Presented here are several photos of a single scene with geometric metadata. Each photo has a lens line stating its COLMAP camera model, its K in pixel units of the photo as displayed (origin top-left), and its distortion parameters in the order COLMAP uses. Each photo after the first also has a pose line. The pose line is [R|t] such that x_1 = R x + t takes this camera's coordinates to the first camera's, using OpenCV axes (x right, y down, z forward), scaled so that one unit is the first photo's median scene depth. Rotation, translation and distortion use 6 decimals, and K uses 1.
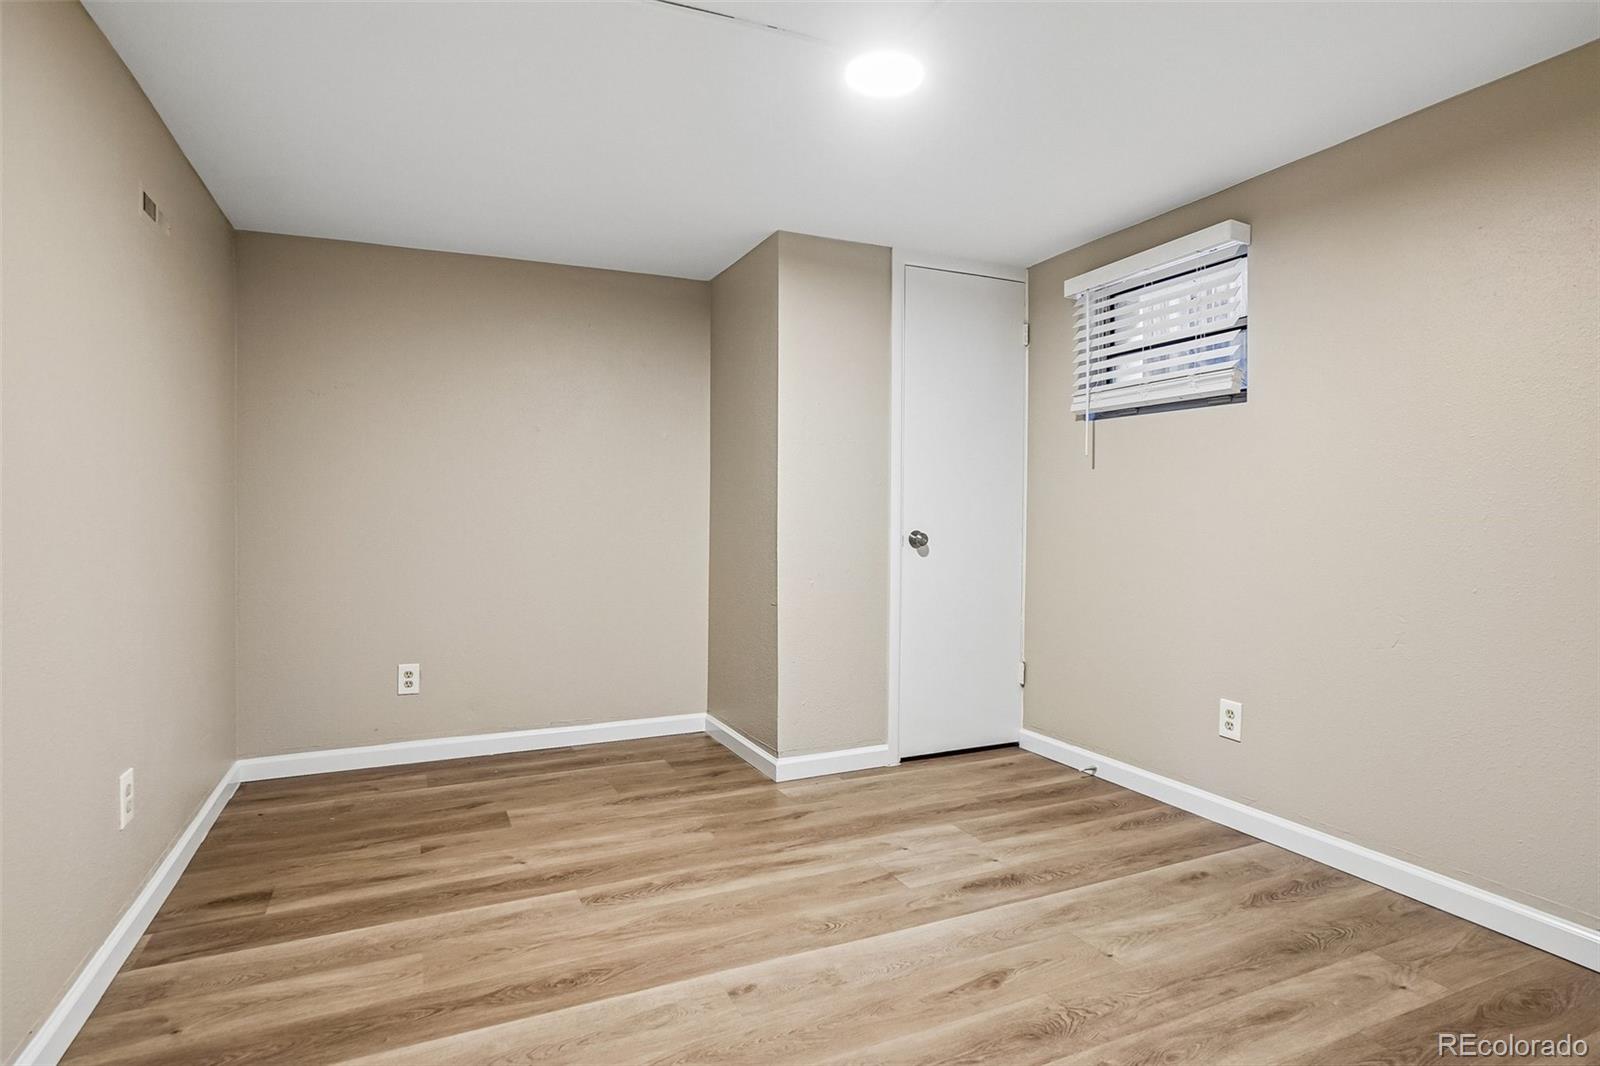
lens RADIAL K [[846.8, 0, 782.7], [0, 846.8, 526.5], [0, 0, 1]] dist [-0.029295, 0.013516]
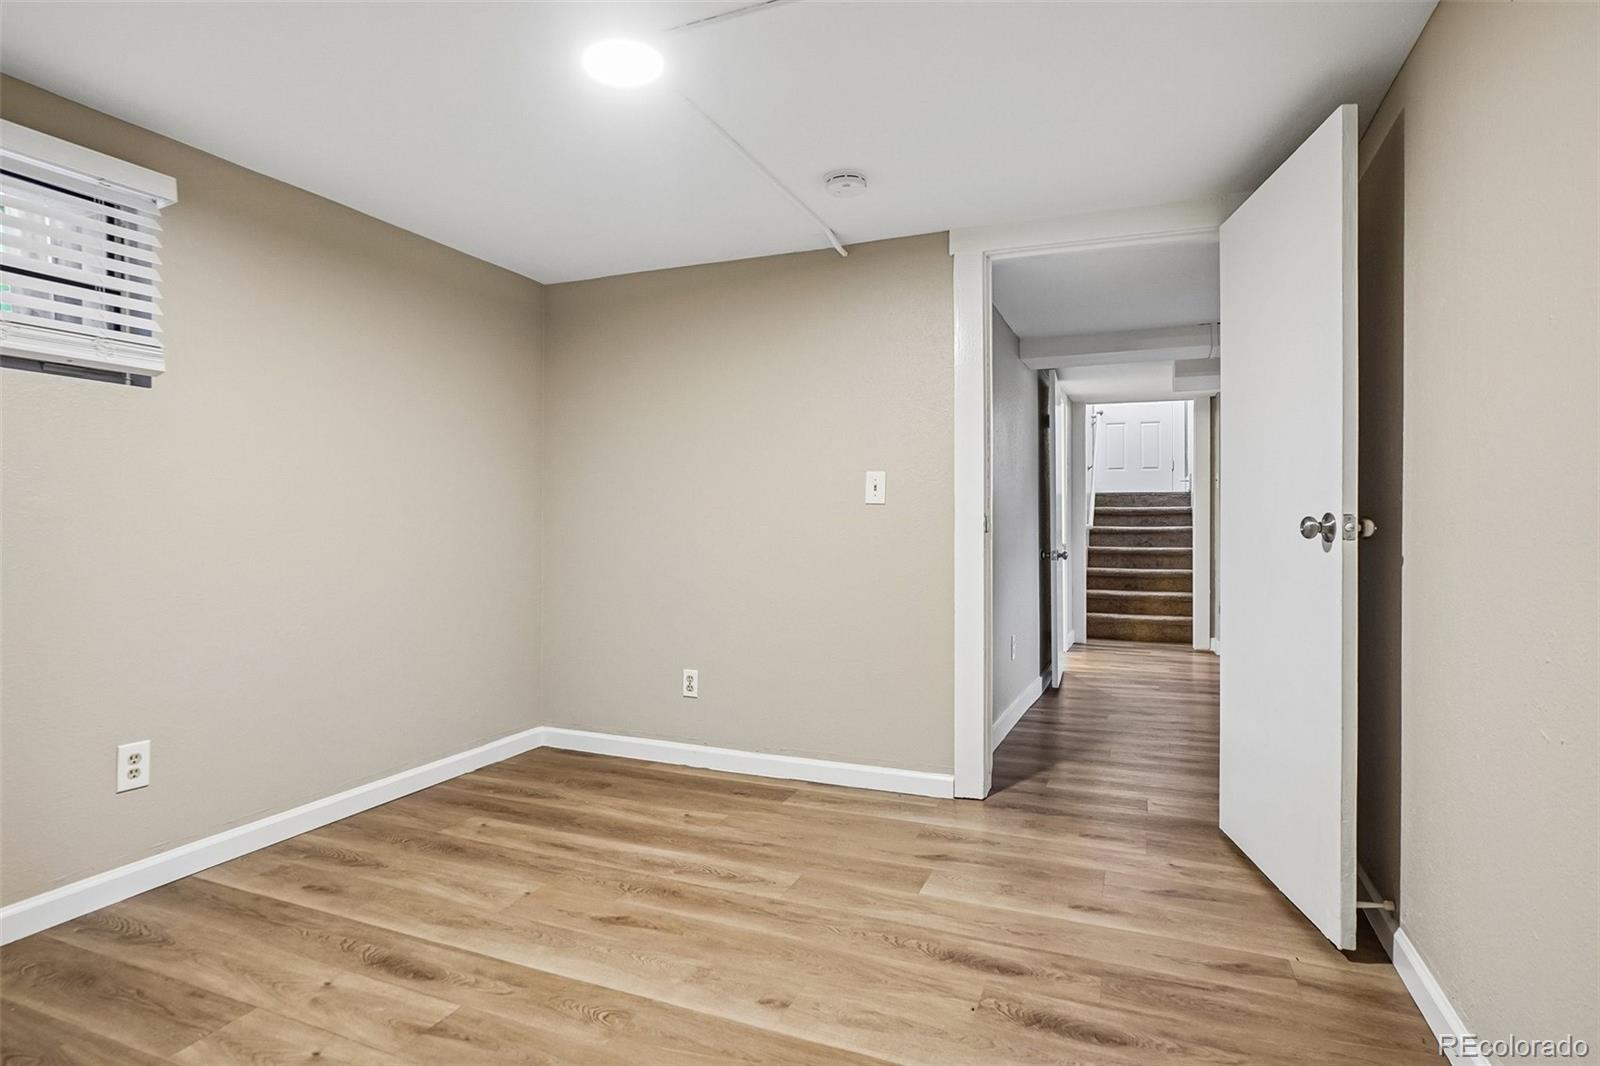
lens RADIAL K [[846.8, 0, 786.6], [0, 846.8, 526.5], [0, 0, 1]] dist [-0.029295, 0.013516]
pose [[-0.676211, -0.011115, 0.736624, -0.626507], [0.015374, 0.999455, 0.029195, -0.025003], [-0.736548, 0.031067, -0.675672, 1.325621]]
